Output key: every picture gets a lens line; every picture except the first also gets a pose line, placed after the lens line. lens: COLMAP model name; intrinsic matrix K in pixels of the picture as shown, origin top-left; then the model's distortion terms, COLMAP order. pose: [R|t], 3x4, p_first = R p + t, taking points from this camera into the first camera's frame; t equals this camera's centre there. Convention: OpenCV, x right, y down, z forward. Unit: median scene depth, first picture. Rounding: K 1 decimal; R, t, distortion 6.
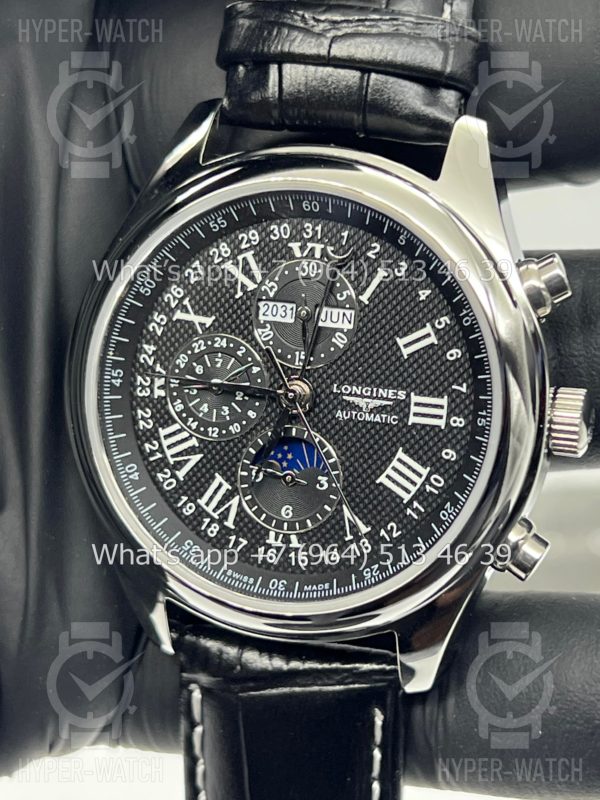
lens RADIAL K [[1839.7, 0, 300.0], [0, 1839.7, 400.0], [0, 0, 1]] dist [0.350392, -6.921825]
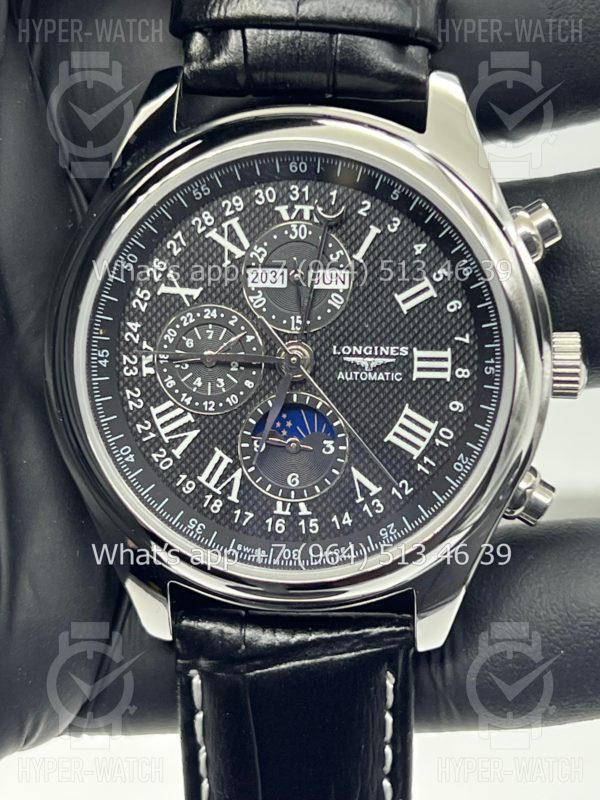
lens RADIAL K [[1839.7, 0, 300.0], [0, 1839.7, 400.0], [0, 0, 1]] dist [0.350392, -6.921825]
pose [[0.977342, -0.079496, 0.196172, -0.193727], [0.083005, 0.996502, -0.009718, 0.028163], [-0.194713, 0.025781, 0.980521, 0.034603]]
